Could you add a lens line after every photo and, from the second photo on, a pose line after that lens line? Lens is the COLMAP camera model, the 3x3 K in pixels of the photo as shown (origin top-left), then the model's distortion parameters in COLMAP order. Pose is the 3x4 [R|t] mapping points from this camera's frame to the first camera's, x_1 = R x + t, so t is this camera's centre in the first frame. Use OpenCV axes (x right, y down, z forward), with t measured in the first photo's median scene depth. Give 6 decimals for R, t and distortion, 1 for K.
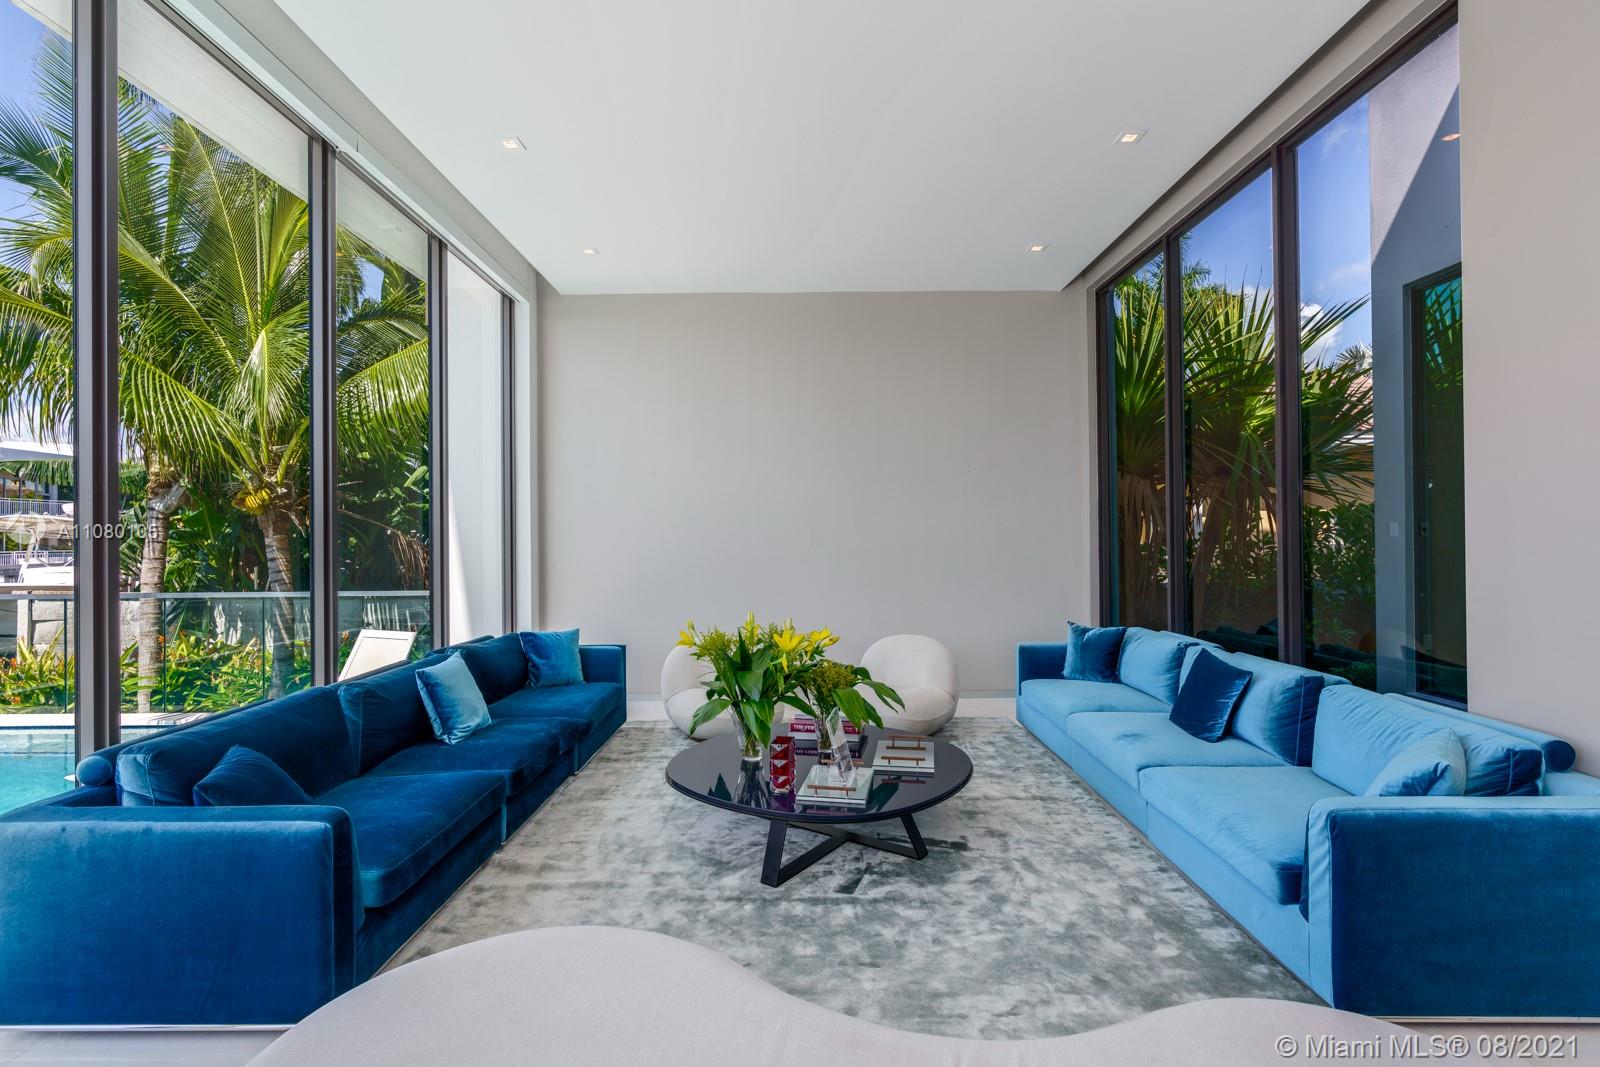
lens RADIAL K [[738.4, 0, 799.4], [0, 738.4, 544.2], [0, 0, 1]] dist [0.000907, -0.000280]
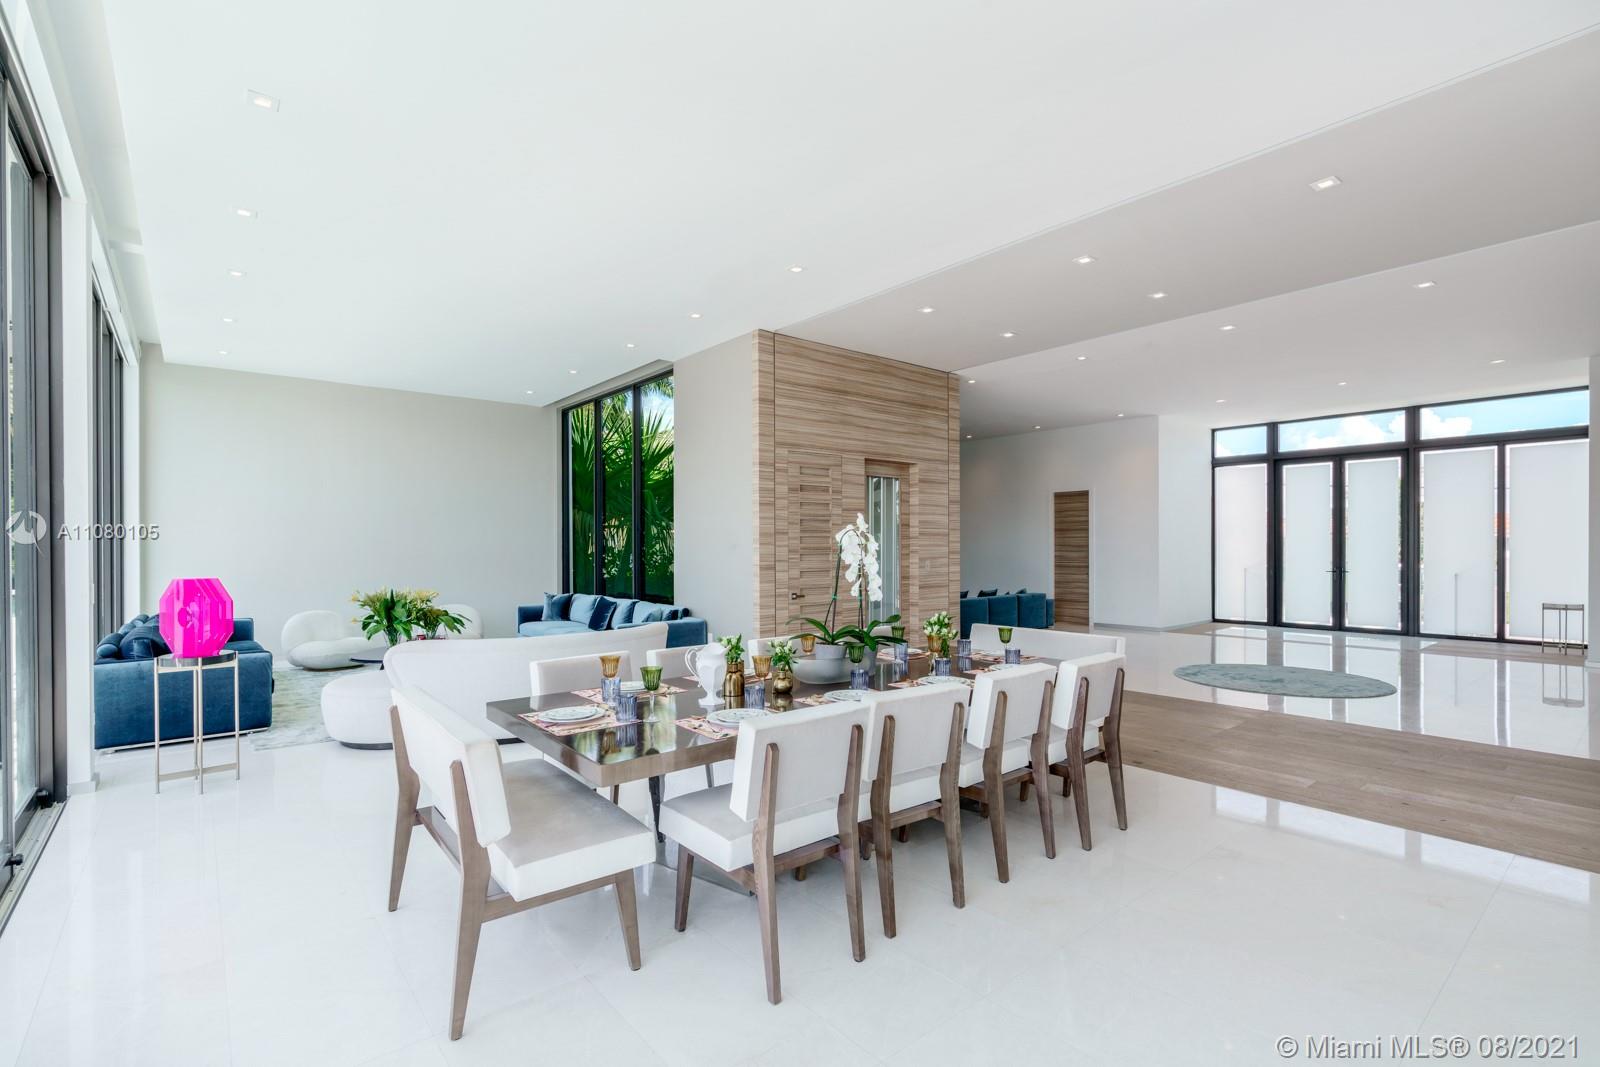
lens RADIAL K [[738.4, 0, 800.2], [0, 738.4, 551.1], [0, 0, 1]] dist [0.000907, -0.000280]
pose [[0.771321, 0.013378, 0.636305, -0.364842], [-0.009037, 0.999908, -0.010068, 0.010181], [-0.636382, 0.002015, 0.771372, -0.951191]]
